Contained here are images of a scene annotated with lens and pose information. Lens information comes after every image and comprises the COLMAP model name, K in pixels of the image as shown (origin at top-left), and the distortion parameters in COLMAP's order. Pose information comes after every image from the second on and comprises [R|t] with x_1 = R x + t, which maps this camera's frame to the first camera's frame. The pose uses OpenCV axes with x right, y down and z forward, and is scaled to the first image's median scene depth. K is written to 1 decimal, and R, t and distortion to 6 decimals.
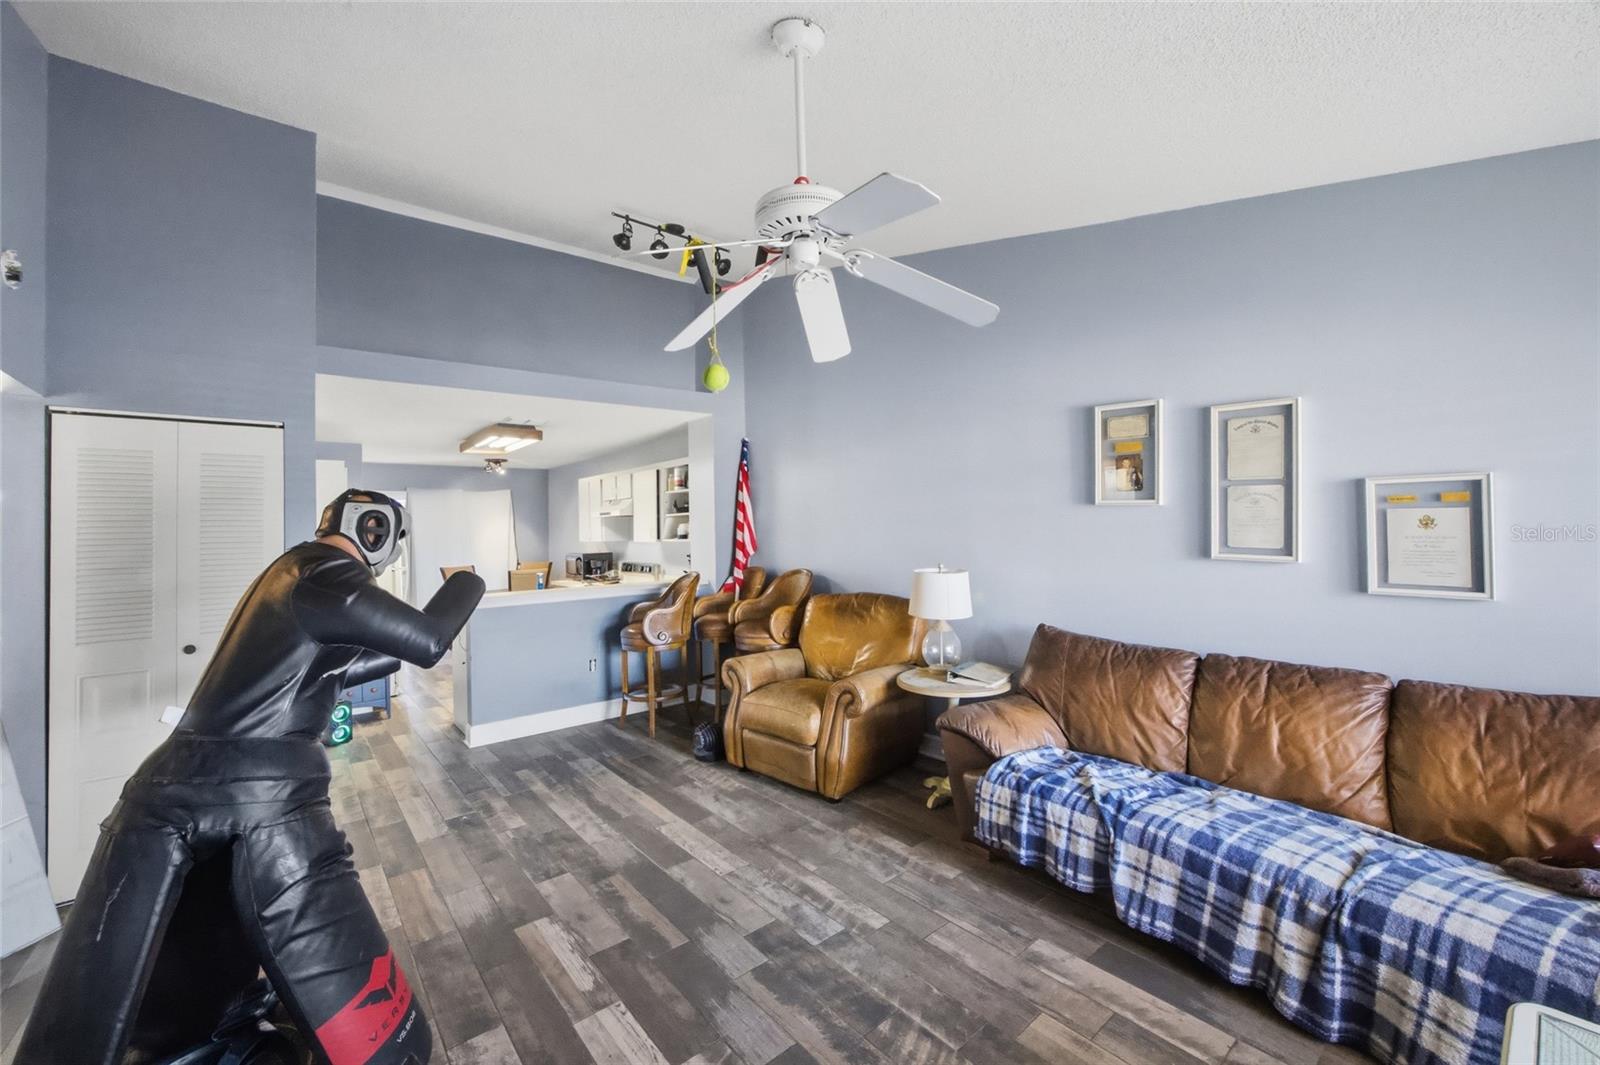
lens RADIAL K [[633.0, 0, 782.8], [0, 633.0, 524.5], [0, 0, 1]] dist [-0.002540, -0.000043]
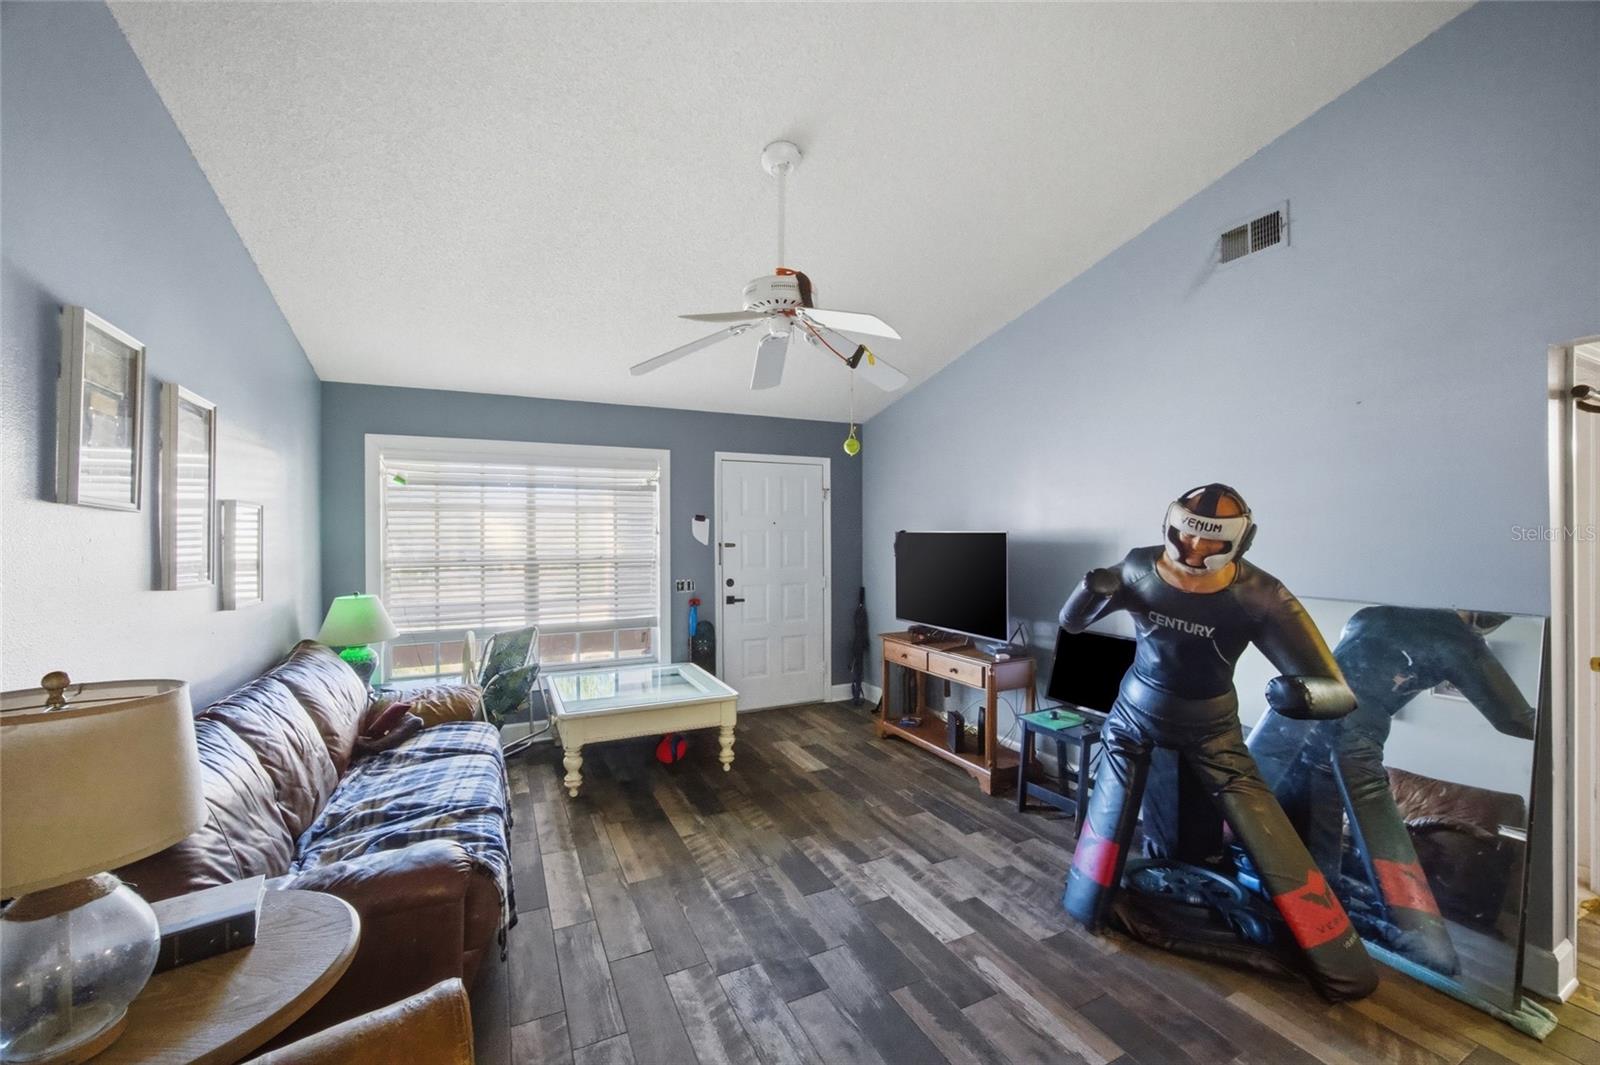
lens RADIAL K [[633.0, 0, 798.9], [0, 633.0, 534.8], [0, 0, 1]] dist [-0.002540, -0.000043]
pose [[-0.978605, 0.023602, 0.204390, -0.217865], [0.019746, 0.999587, -0.020883, 0.027586], [-0.204798, -0.016400, -0.978667, 1.901540]]
